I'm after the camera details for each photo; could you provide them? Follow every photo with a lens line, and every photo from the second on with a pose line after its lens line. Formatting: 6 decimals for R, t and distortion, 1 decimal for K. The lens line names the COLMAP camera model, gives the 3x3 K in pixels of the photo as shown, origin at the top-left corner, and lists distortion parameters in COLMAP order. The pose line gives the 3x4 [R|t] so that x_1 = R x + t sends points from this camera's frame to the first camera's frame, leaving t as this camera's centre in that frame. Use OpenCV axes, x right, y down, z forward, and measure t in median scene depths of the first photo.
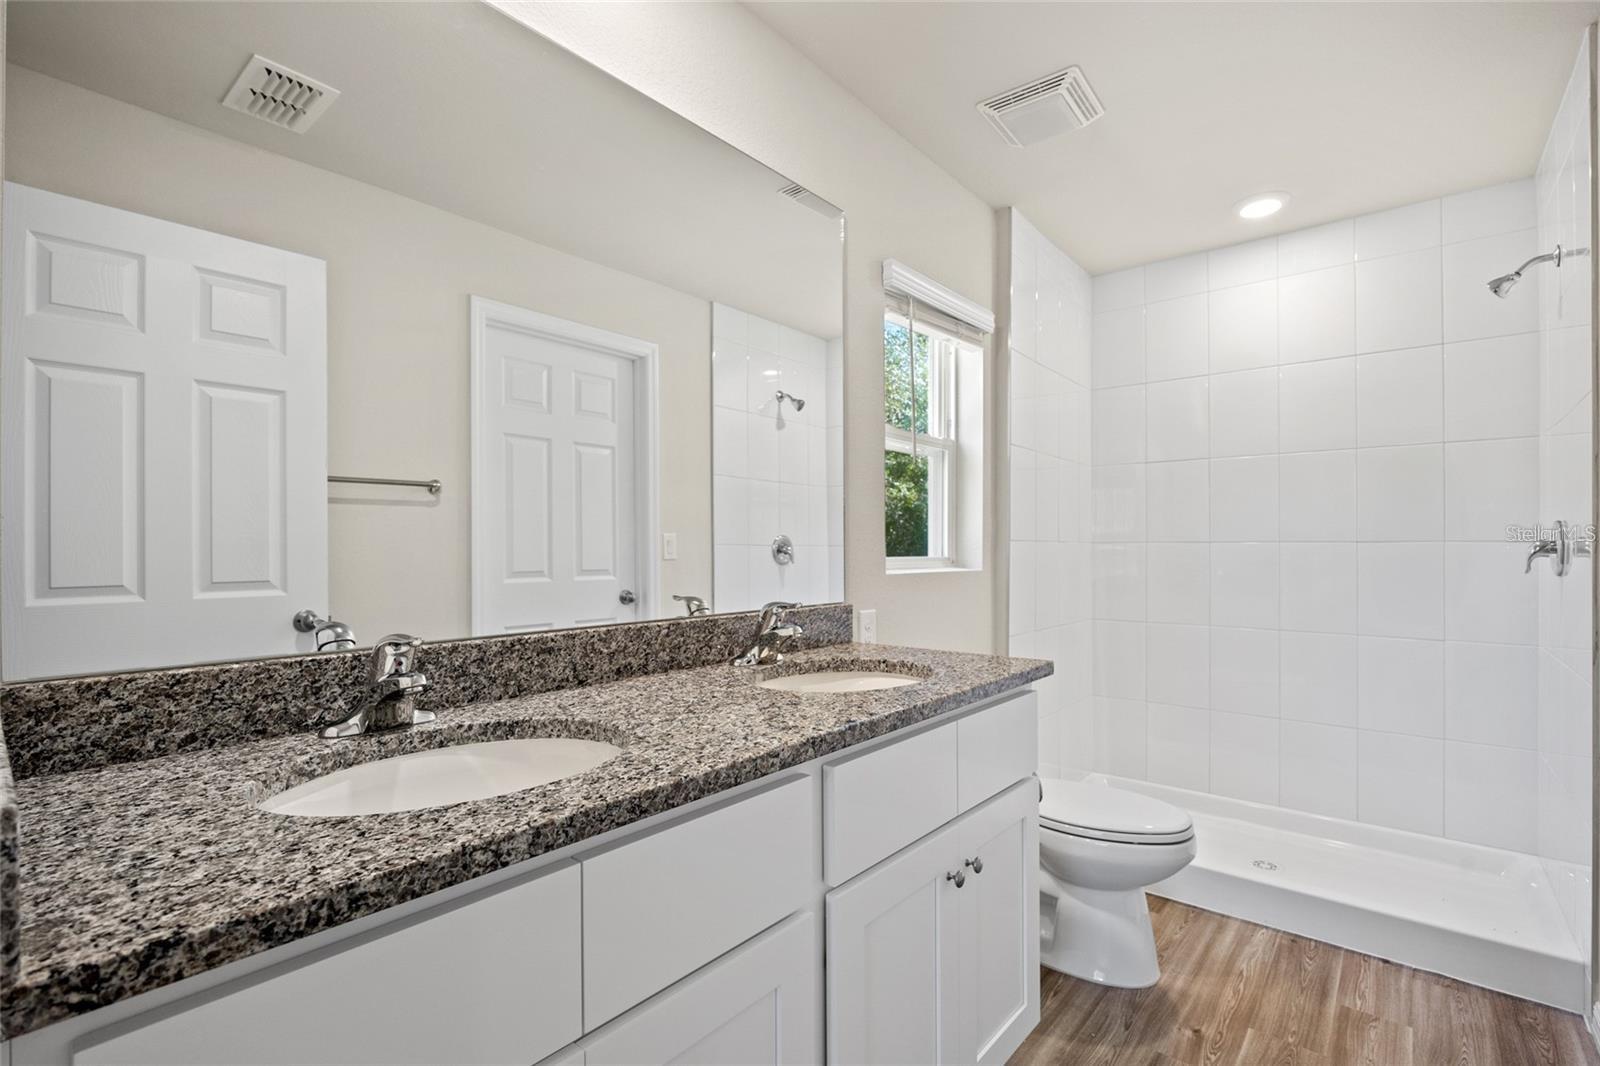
lens RADIAL K [[722.4, 0, 799.0], [0, 722.4, 538.2], [0, 0, 1]] dist [-0.014336, 0.000876]
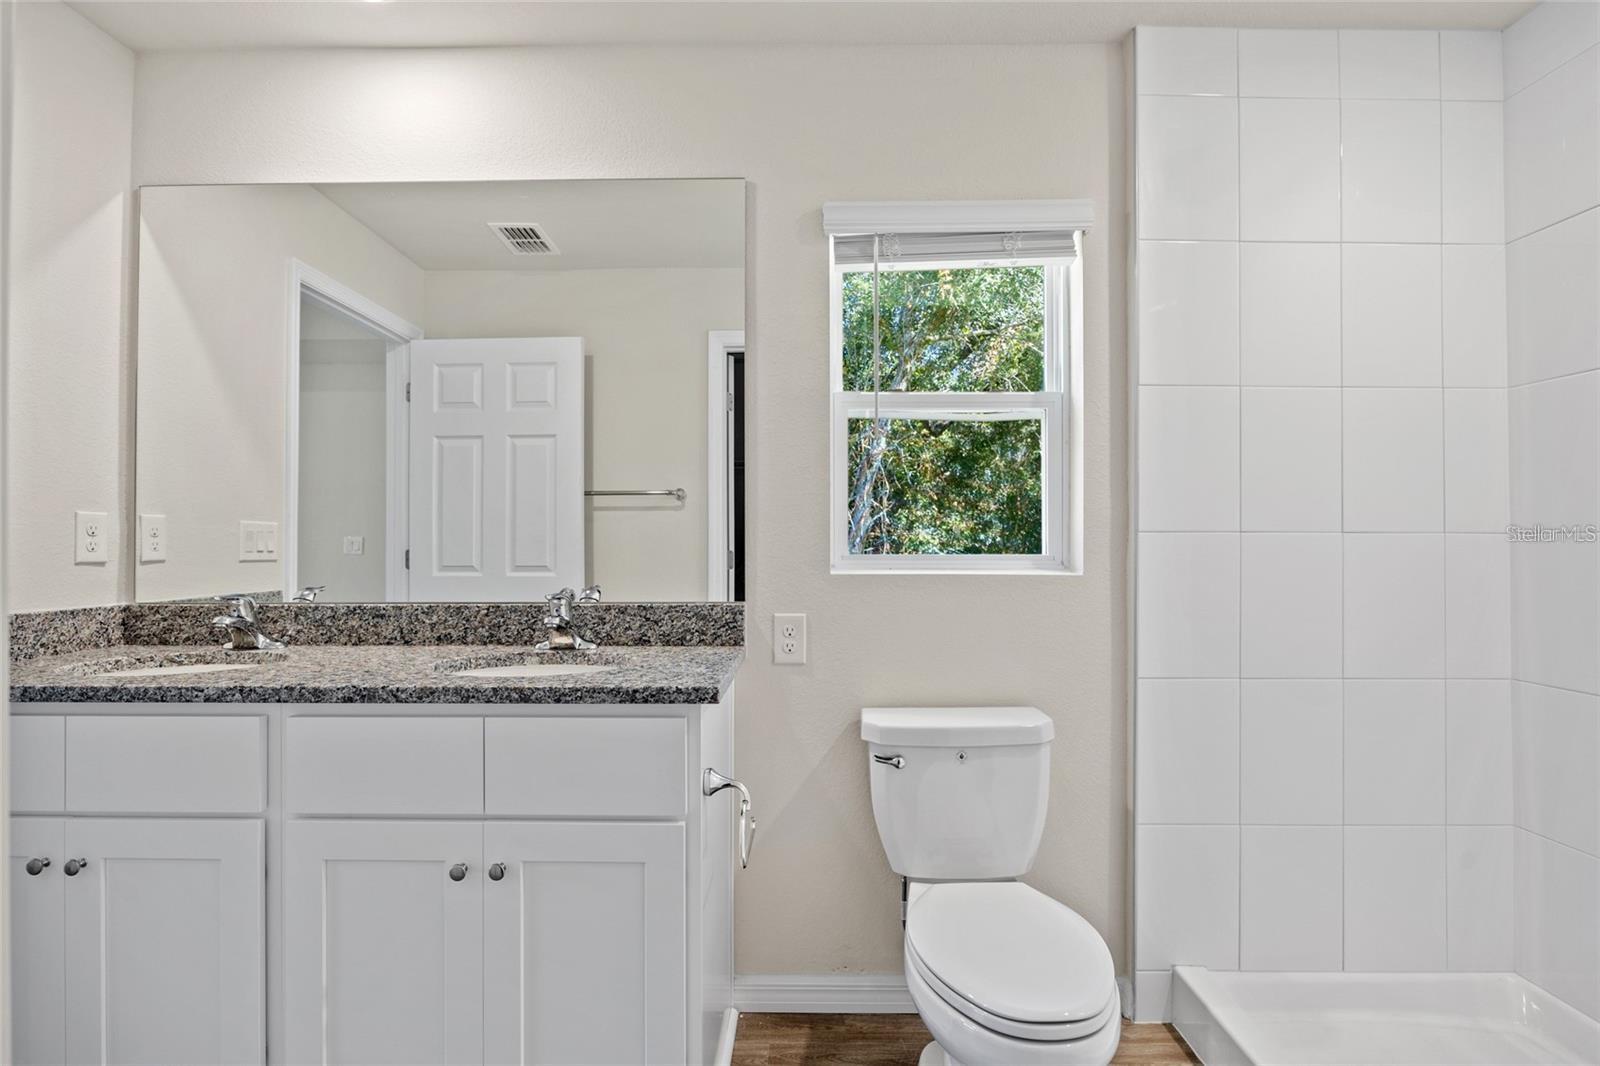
lens RADIAL K [[753.1, 0, 796.3], [0, 753.1, 537.0], [0, 0, 1]] dist [-0.013530, -0.000307]
pose [[0.647295, -0.006872, -0.762209, 1.314304], [0.010218, 0.999948, -0.000339, 0.009947], [0.762171, -0.007569, 0.647331, 0.678167]]
